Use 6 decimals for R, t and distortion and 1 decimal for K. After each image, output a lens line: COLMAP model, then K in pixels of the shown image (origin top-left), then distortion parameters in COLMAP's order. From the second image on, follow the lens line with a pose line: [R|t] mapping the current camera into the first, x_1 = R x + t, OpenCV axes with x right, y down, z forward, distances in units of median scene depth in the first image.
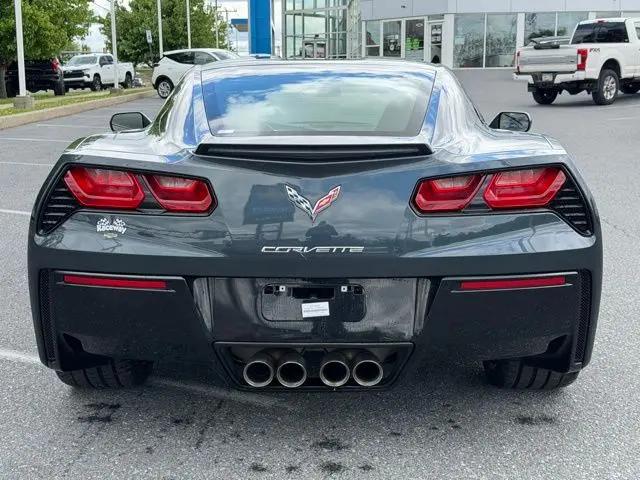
lens RADIAL K [[949.6, 0, 320.0], [0, 949.6, 240.0], [0, 0, 1]] dist [0.076768, 0.045358]
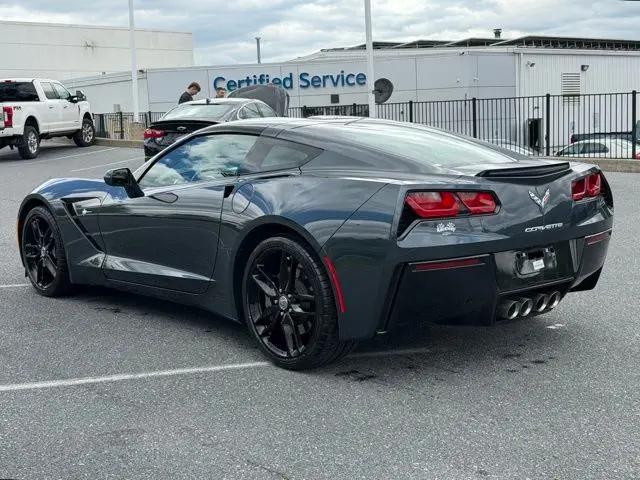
lens RADIAL K [[949.6, 0, 320.0], [0, 949.6, 240.0], [0, 0, 1]] dist [0.076768, 0.045358]
pose [[0.749834, -0.105532, 0.653155, -1.342333], [0.142563, 0.989779, -0.003743, -0.017595], [-0.646084, 0.095922, 0.757215, -0.023554]]
